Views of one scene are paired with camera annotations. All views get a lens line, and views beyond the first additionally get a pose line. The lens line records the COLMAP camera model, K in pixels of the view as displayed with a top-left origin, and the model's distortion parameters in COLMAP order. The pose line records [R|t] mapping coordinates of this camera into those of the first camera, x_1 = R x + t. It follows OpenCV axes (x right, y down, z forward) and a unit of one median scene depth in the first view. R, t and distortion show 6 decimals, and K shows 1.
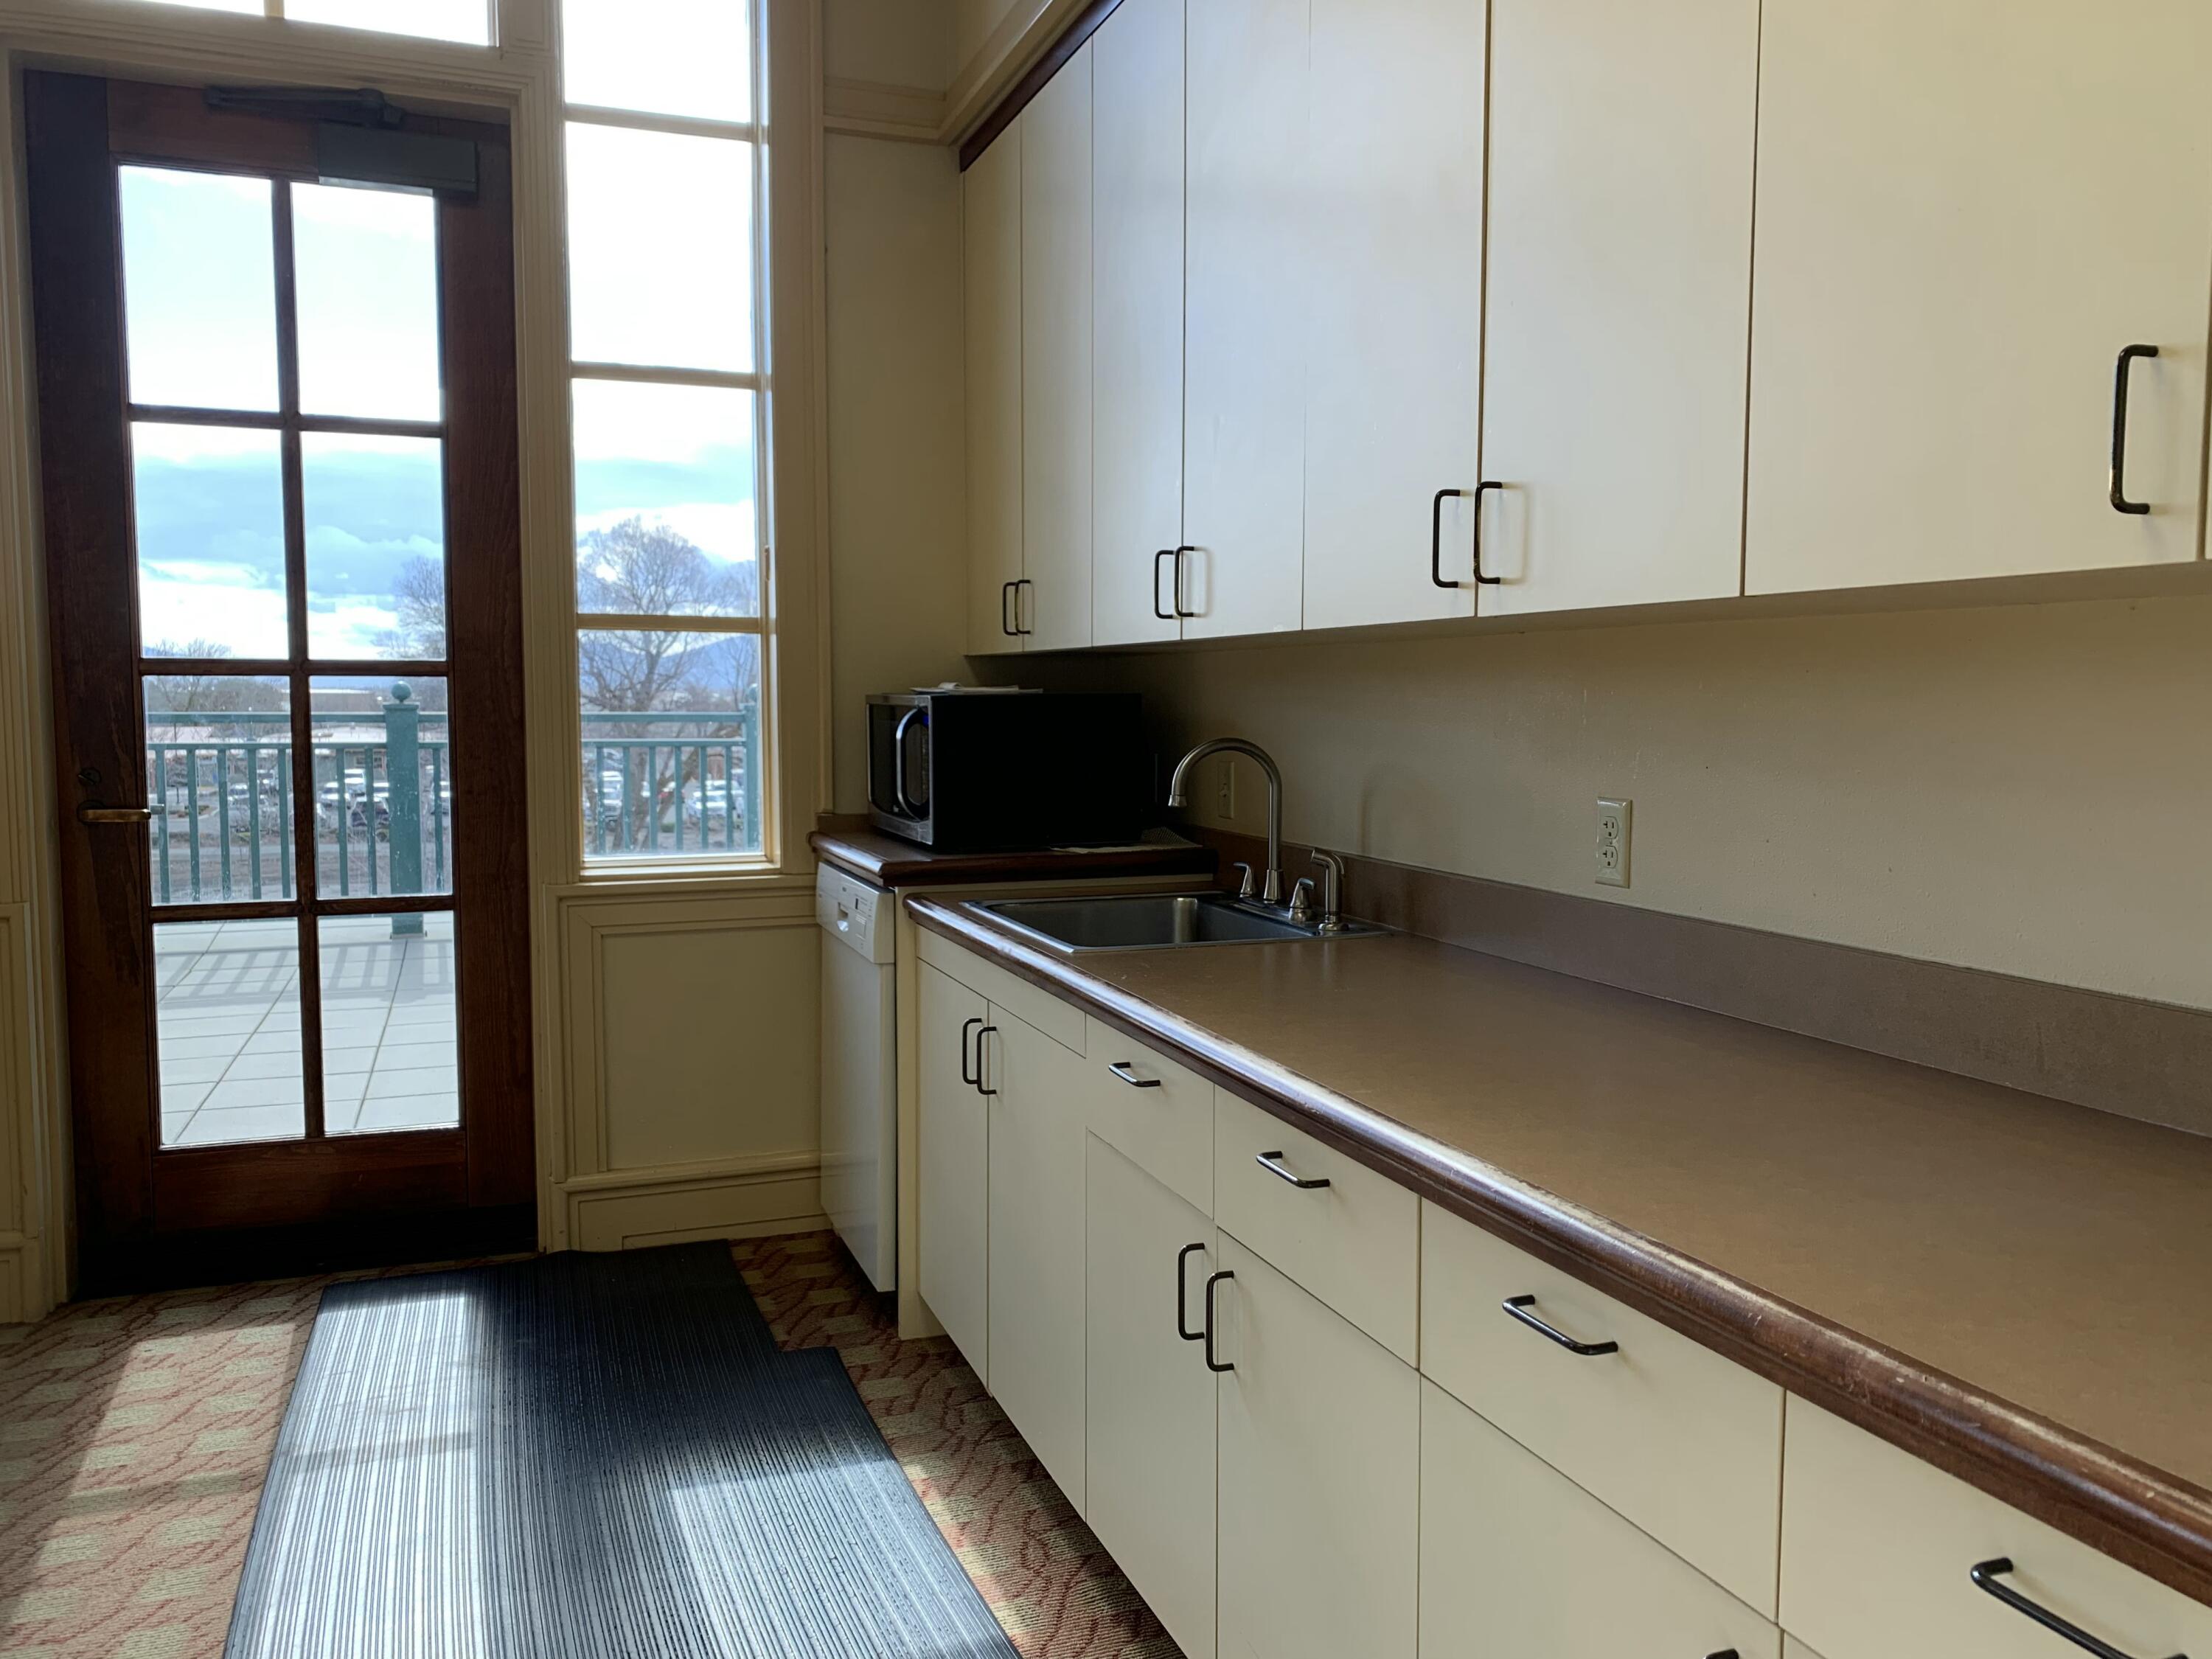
lens RADIAL K [[1694.8, 0, 1099.2], [0, 1694.8, 814.2], [0, 0, 1]] dist [0.038486, -0.041435]
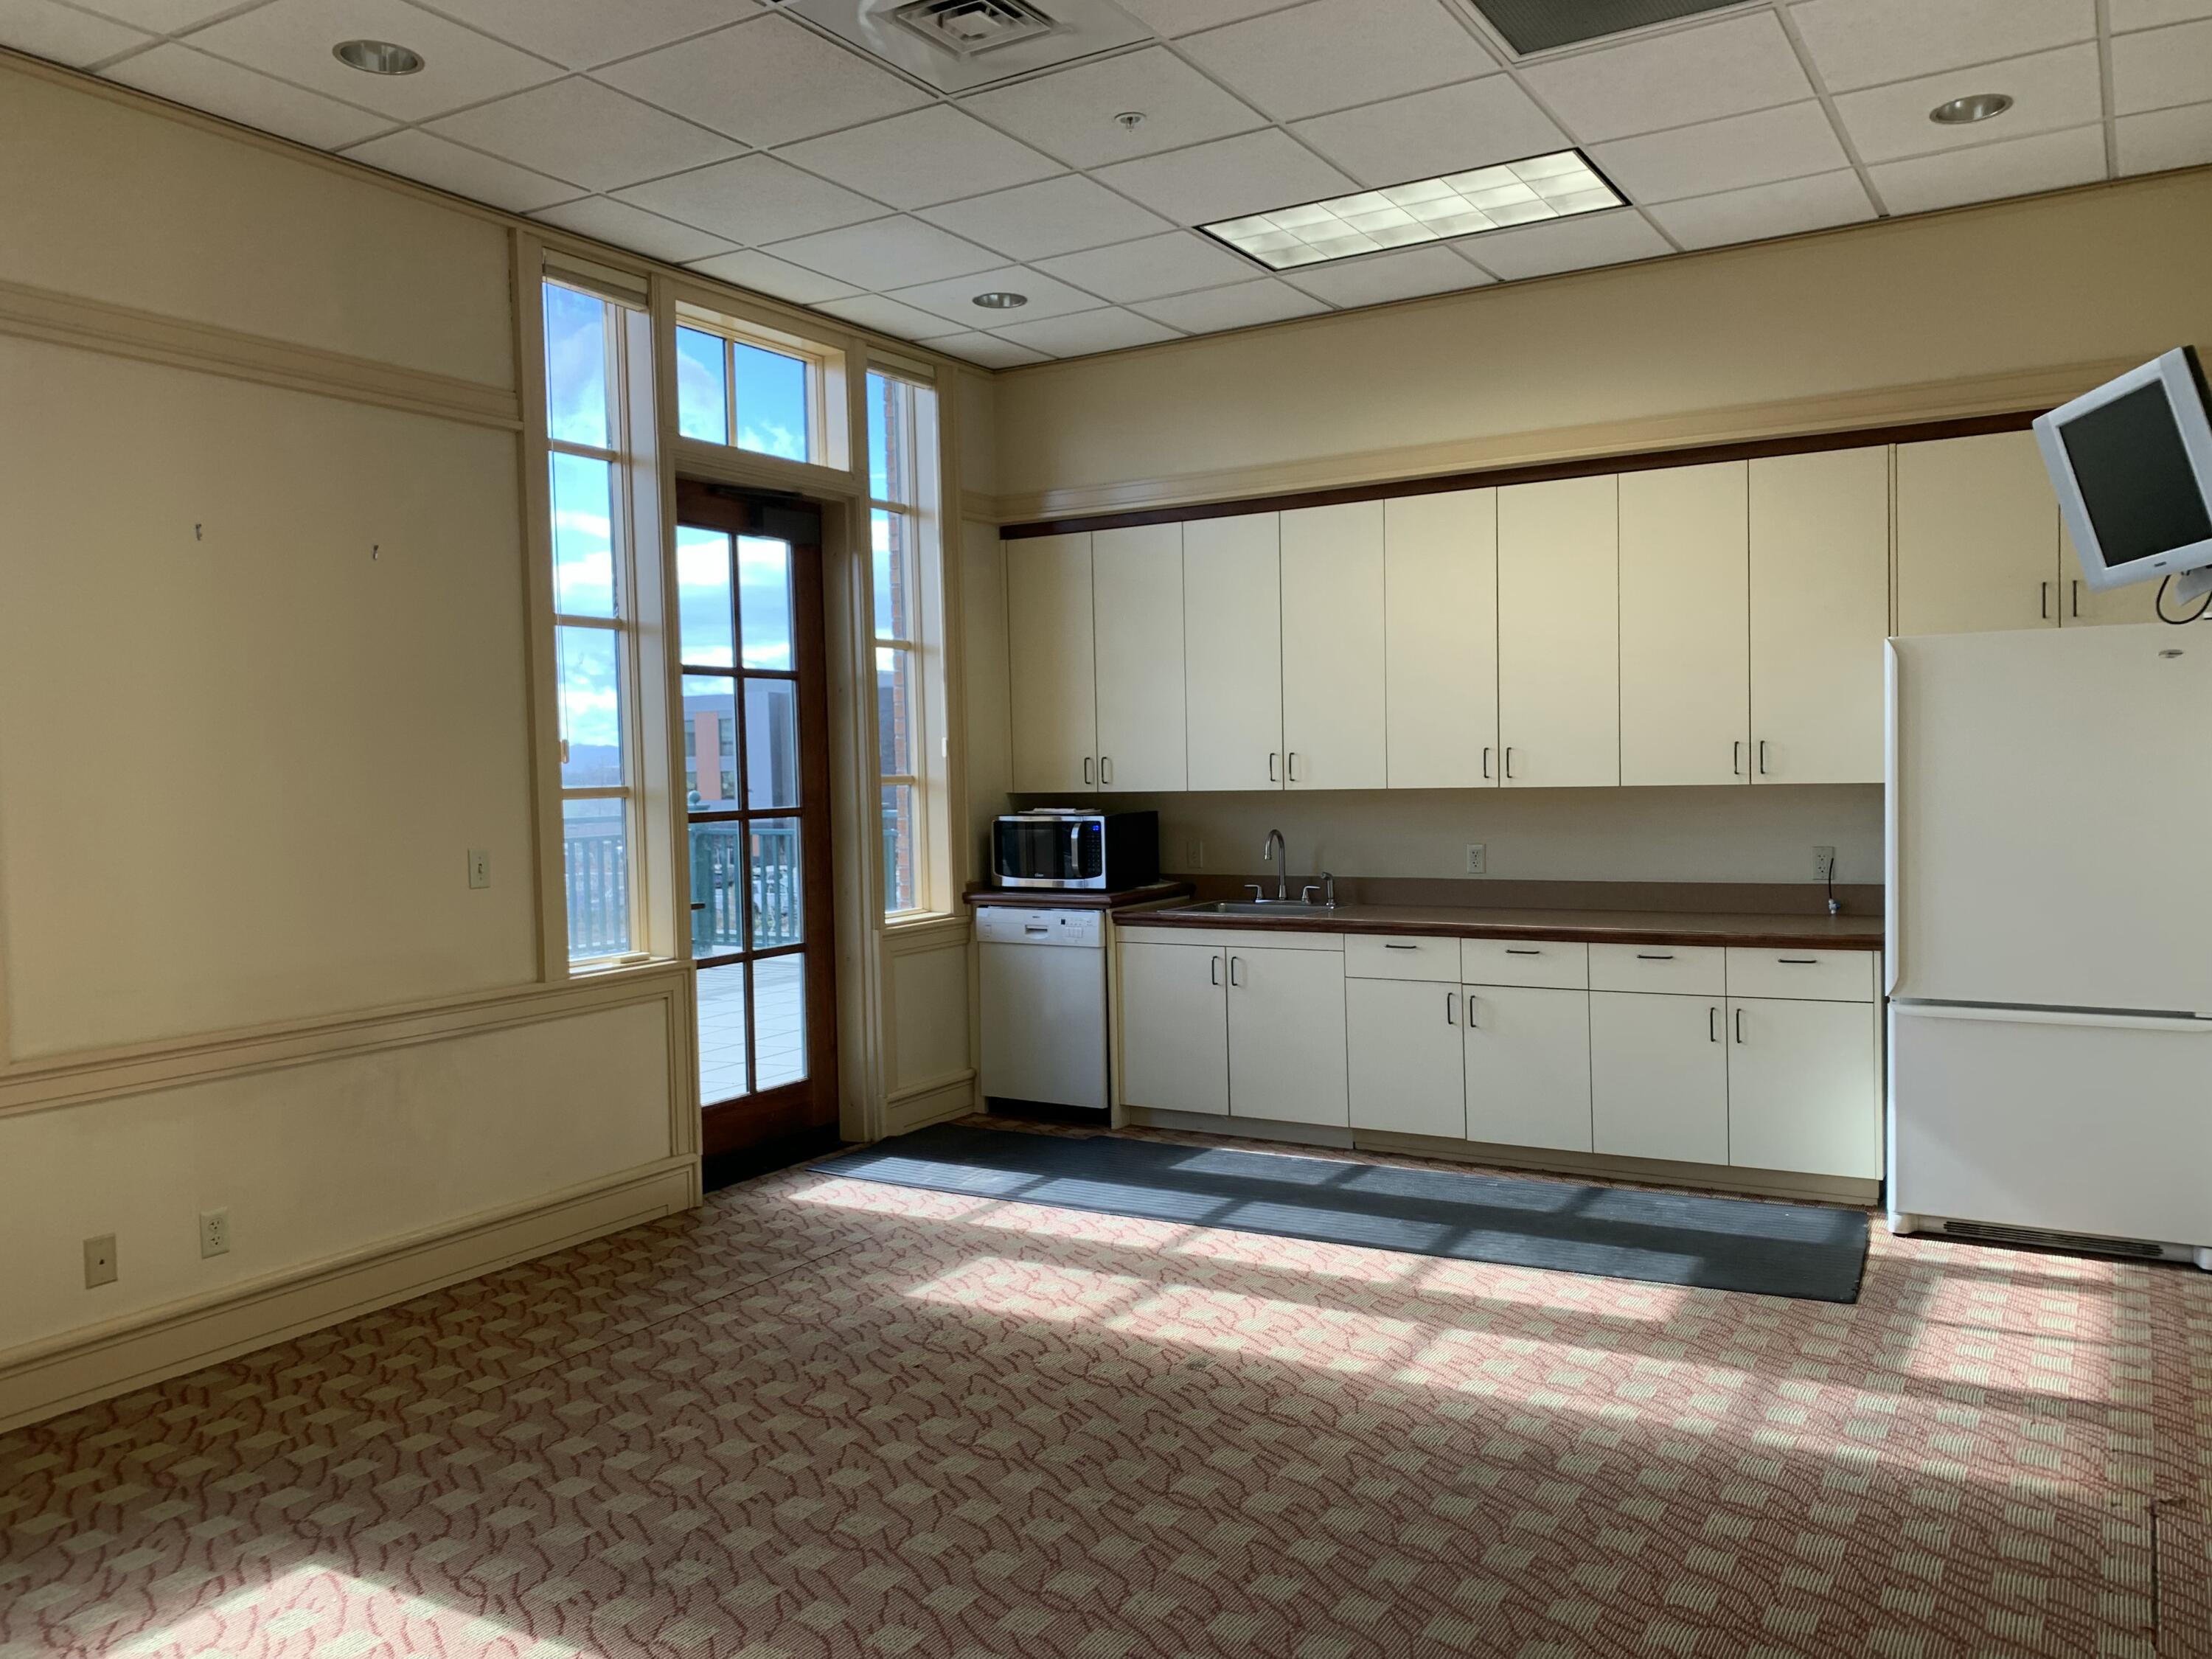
lens RADIAL K [[1694.8, 0, 1094.7], [0, 1694.8, 828.5], [0, 0, 1]] dist [0.038486, -0.041435]
pose [[0.793464, -0.051743, 0.606414, -1.243532], [0.069618, 0.997556, -0.005975, -0.038764], [-0.604623, 0.046958, 0.795127, -0.573242]]
